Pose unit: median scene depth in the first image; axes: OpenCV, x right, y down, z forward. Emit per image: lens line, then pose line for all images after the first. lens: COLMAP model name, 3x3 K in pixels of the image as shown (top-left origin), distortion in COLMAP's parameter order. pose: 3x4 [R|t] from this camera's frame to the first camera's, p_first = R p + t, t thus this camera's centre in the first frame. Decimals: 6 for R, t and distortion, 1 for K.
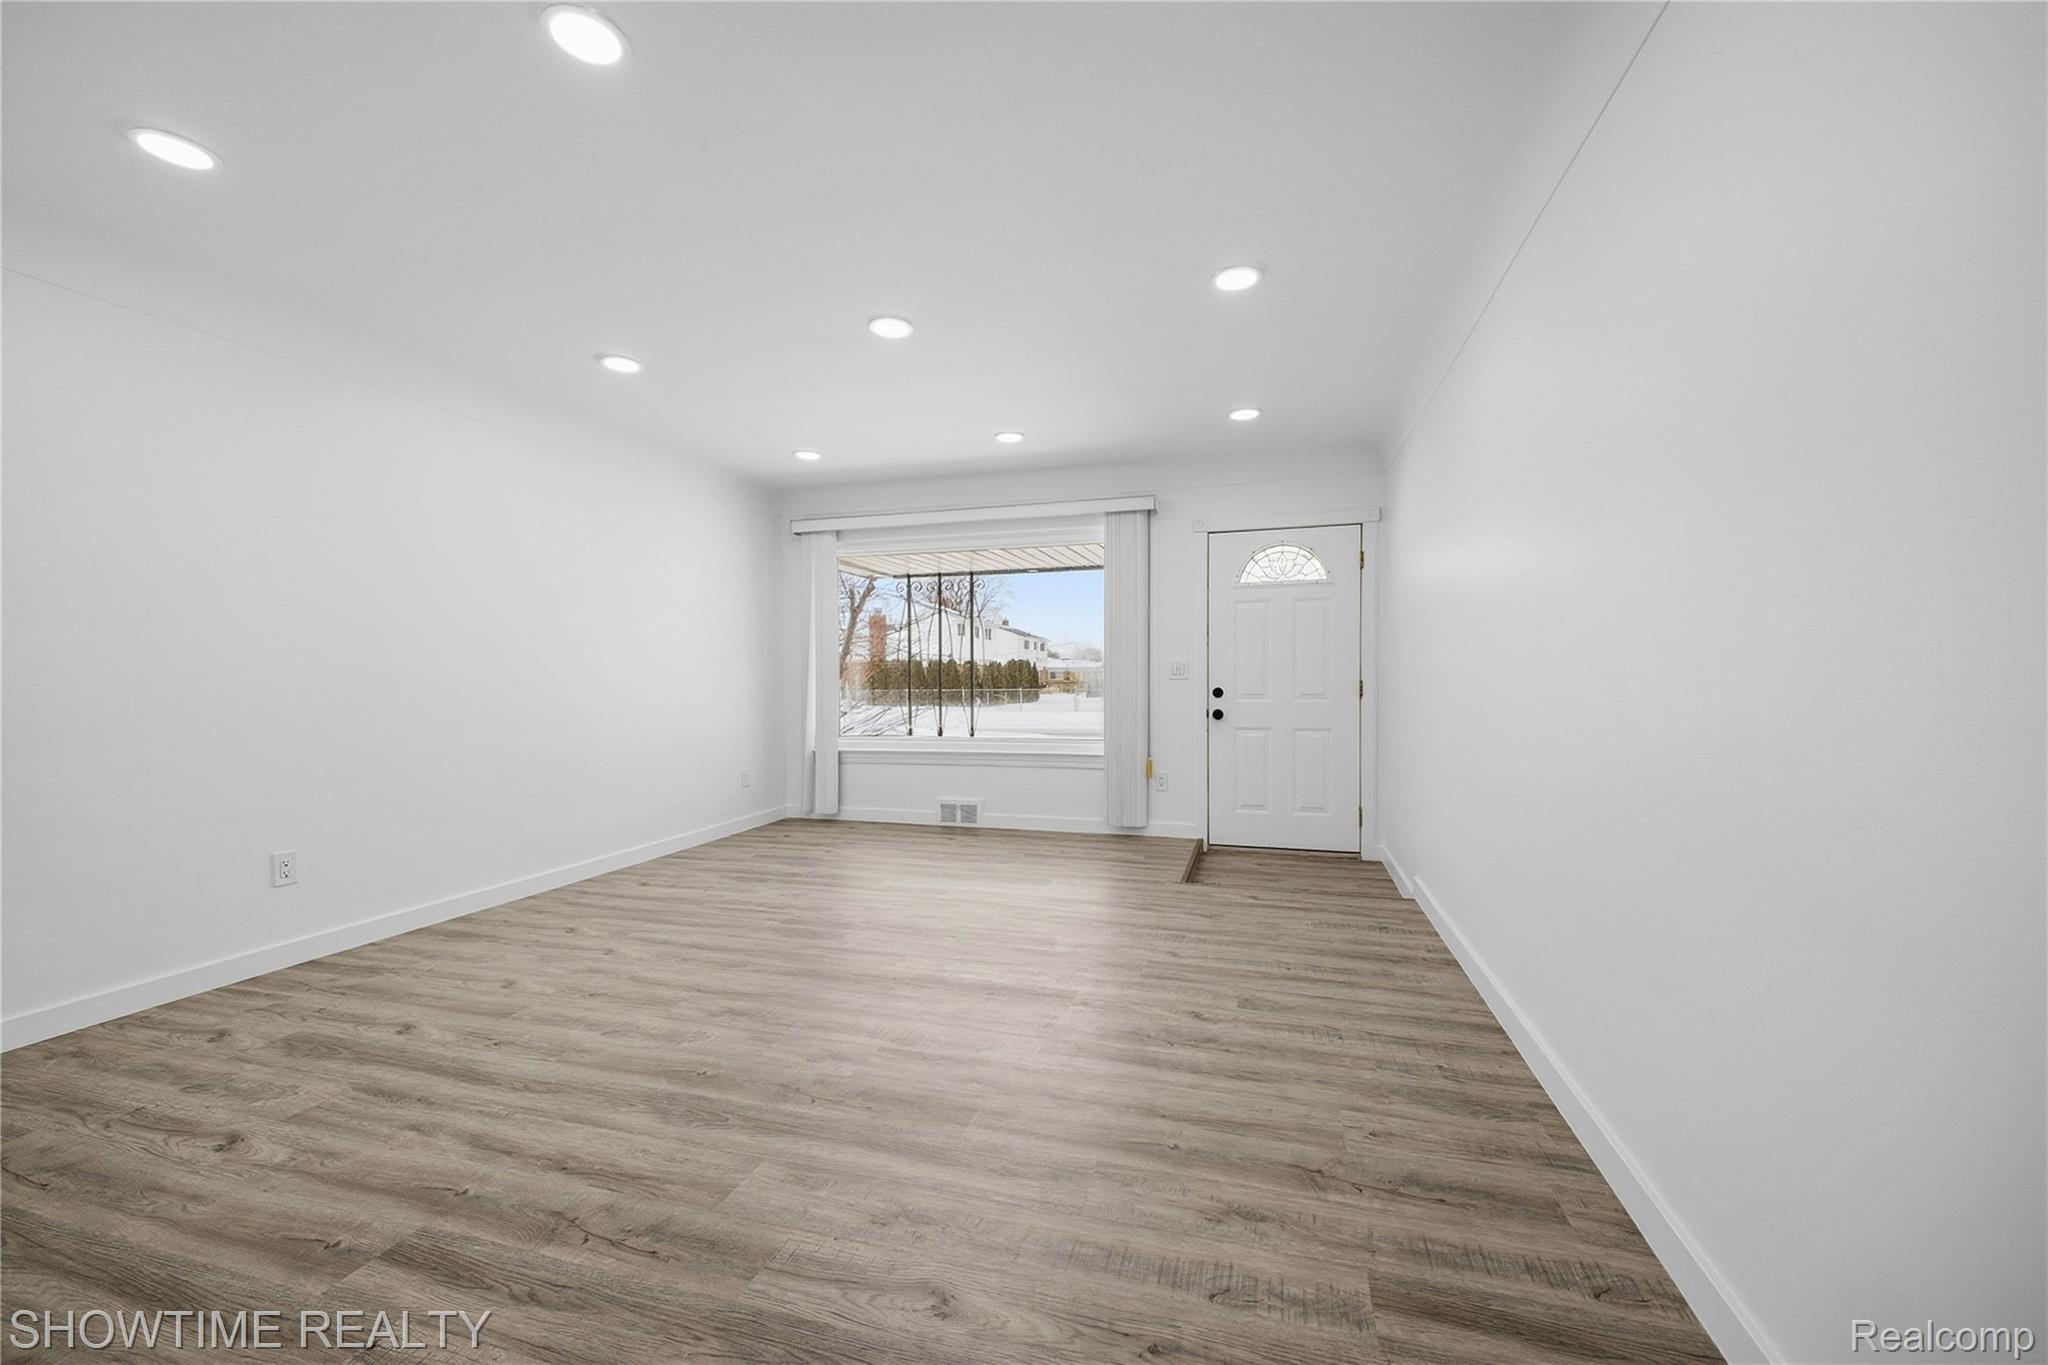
lens RADIAL K [[809.4, 0, 1033.9], [0, 809.4, 675.1], [0, 0, 1]] dist [0.012680, -0.002921]
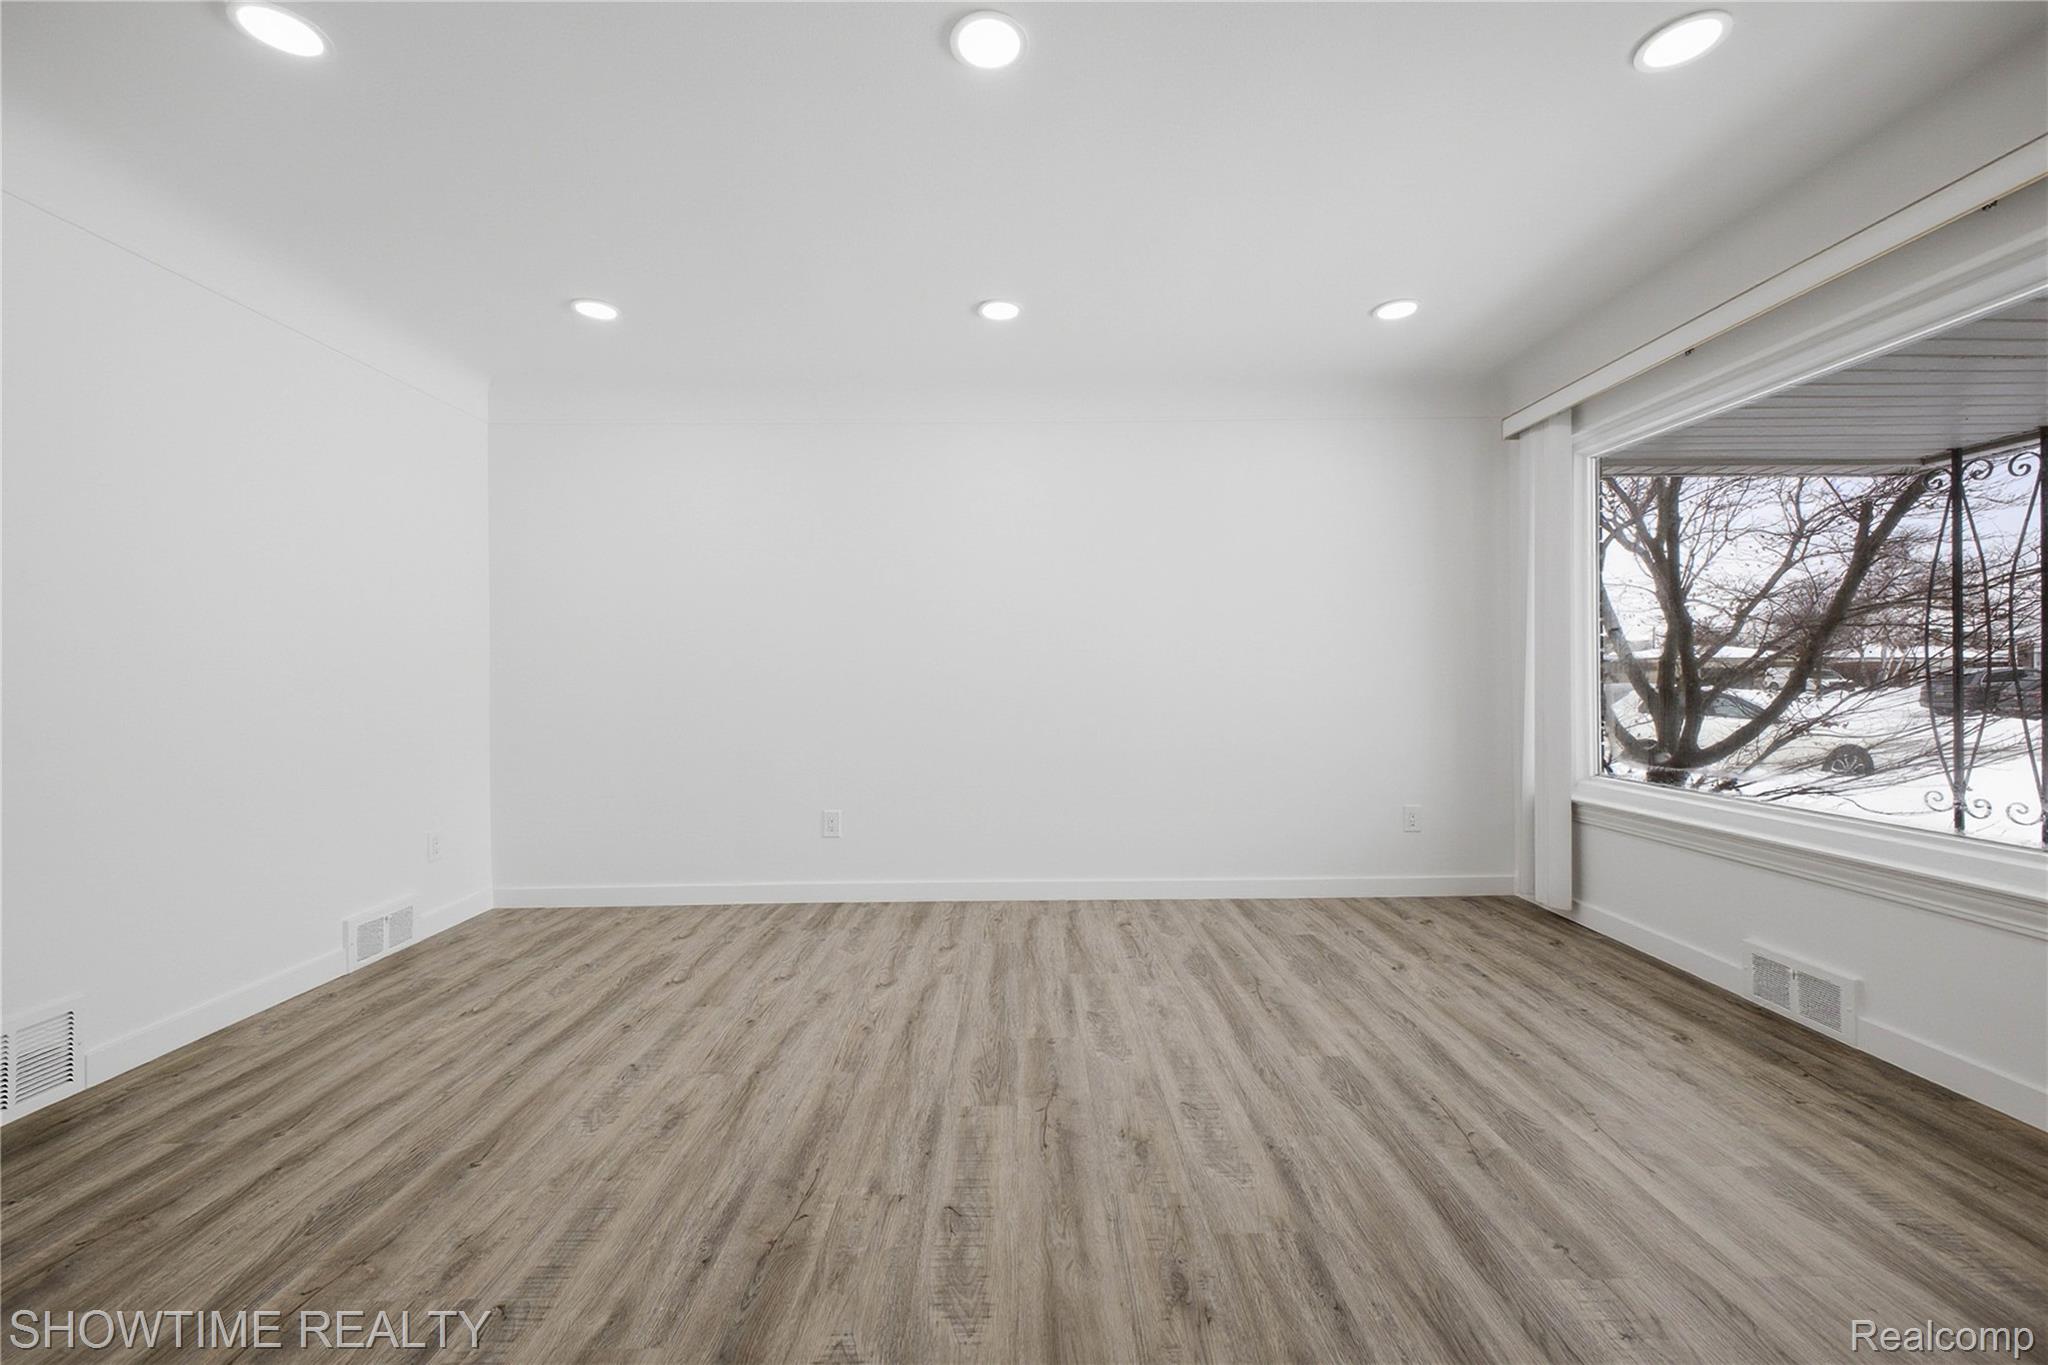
lens RADIAL K [[809.4, 0, 1033.4], [0, 809.4, 691.8], [0, 0, 1]] dist [0.012680, -0.002921]
pose [[0.299467, 0.024567, -0.953790, 0.411035], [0.004926, 0.999615, 0.027294, -0.003685], [0.954094, -0.012872, 0.299231, 1.008544]]
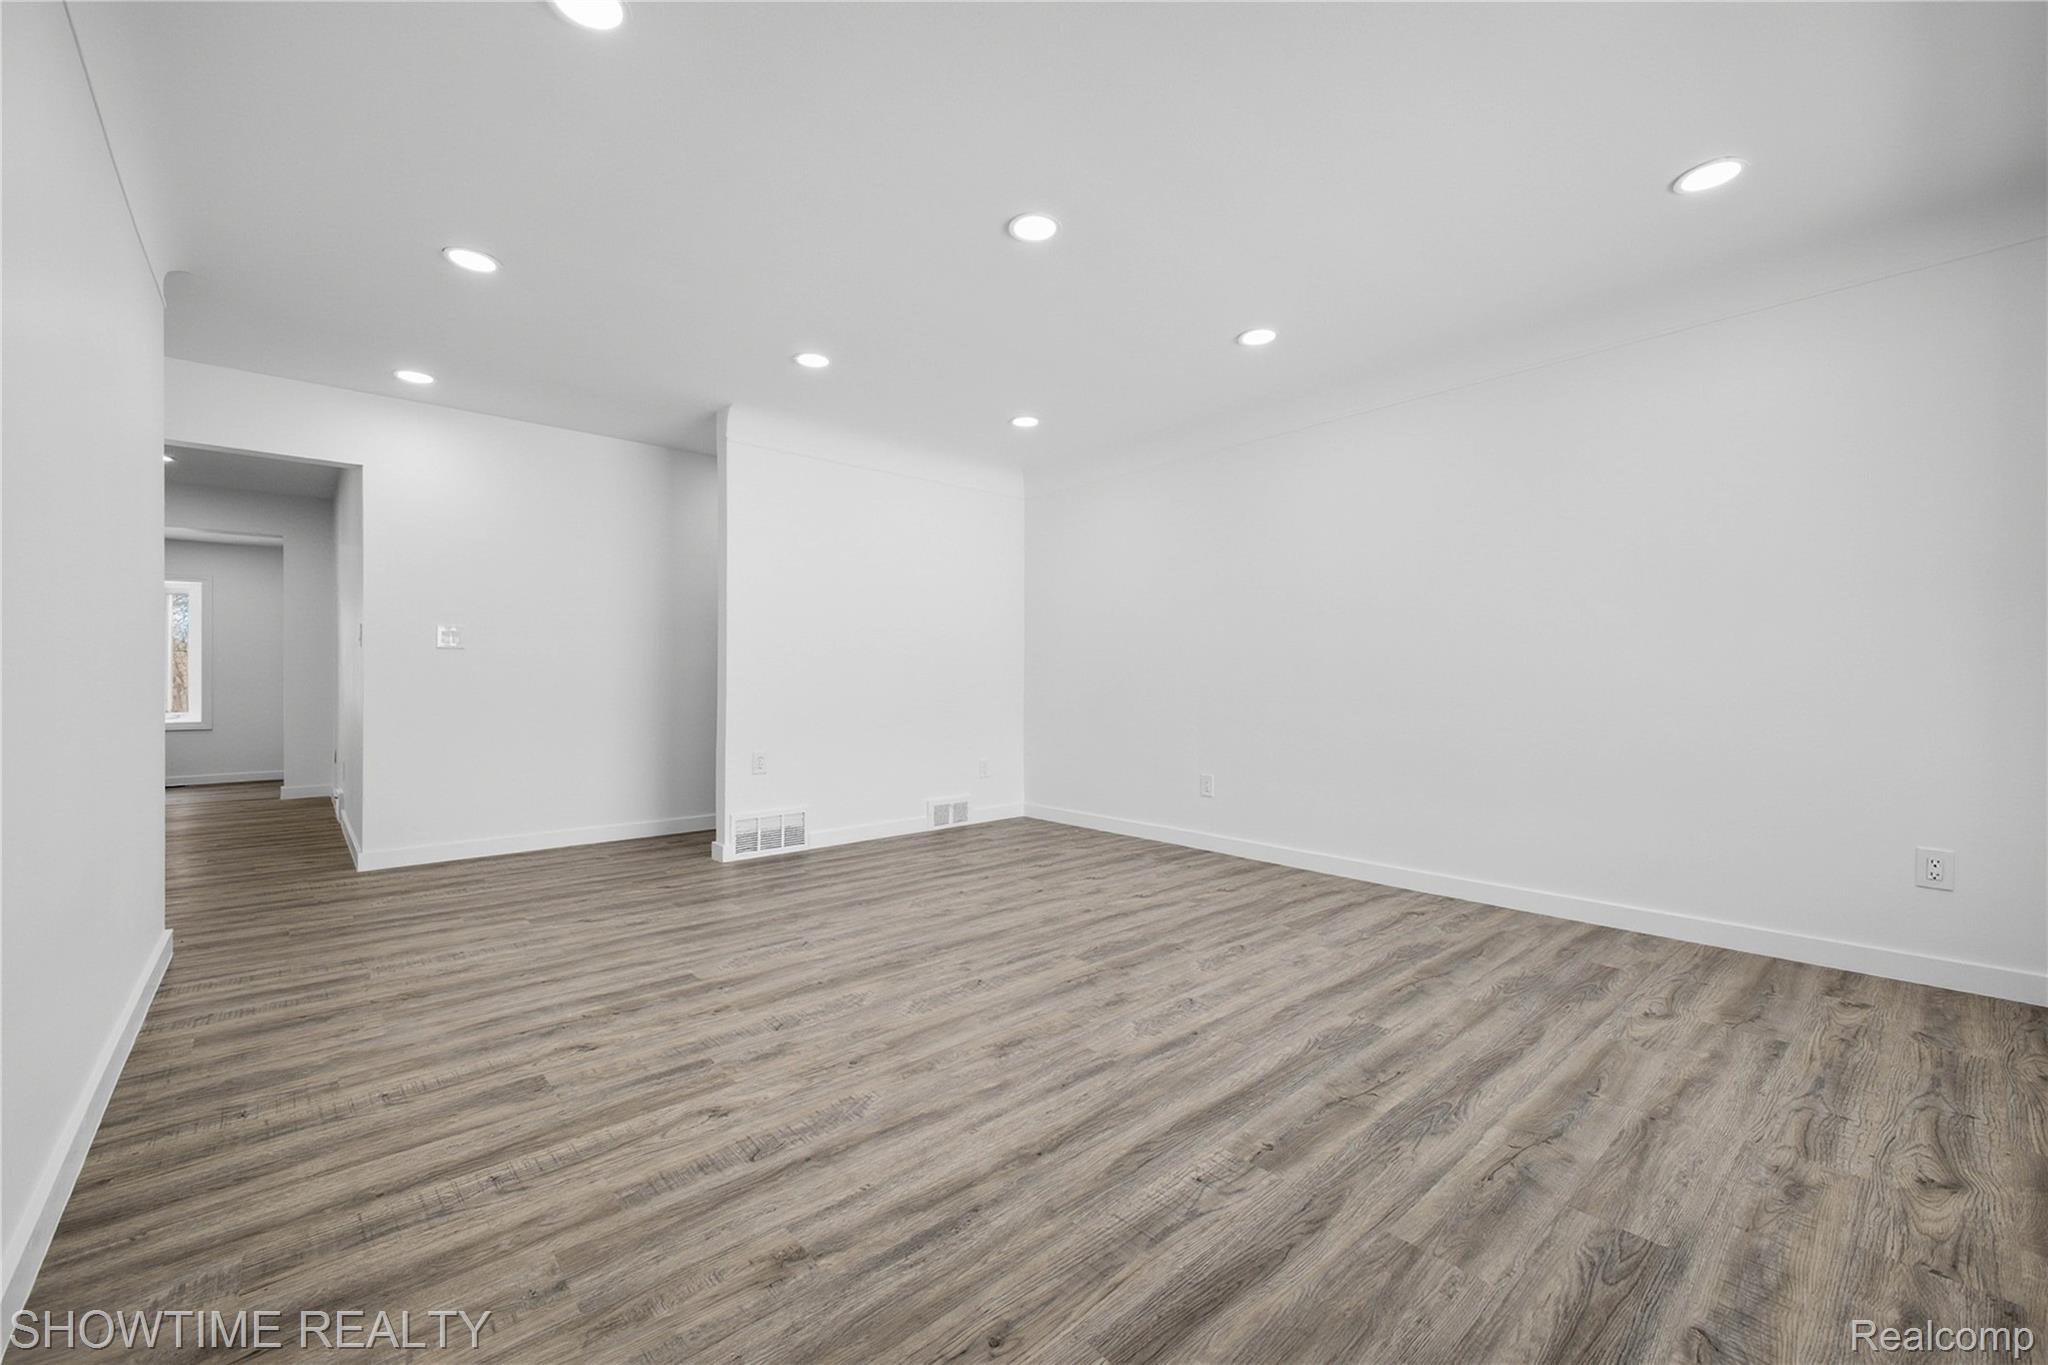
lens RADIAL K [[809.4, 0, 1013.4], [0, 809.4, 672.2], [0, 0, 1]] dist [0.012680, -0.002921]
pose [[-0.533560, 0.001385, -0.845761, 0.612144], [0.008152, 0.999961, -0.003505, 0.030254], [0.845723, -0.008765, -0.533550, 1.649991]]
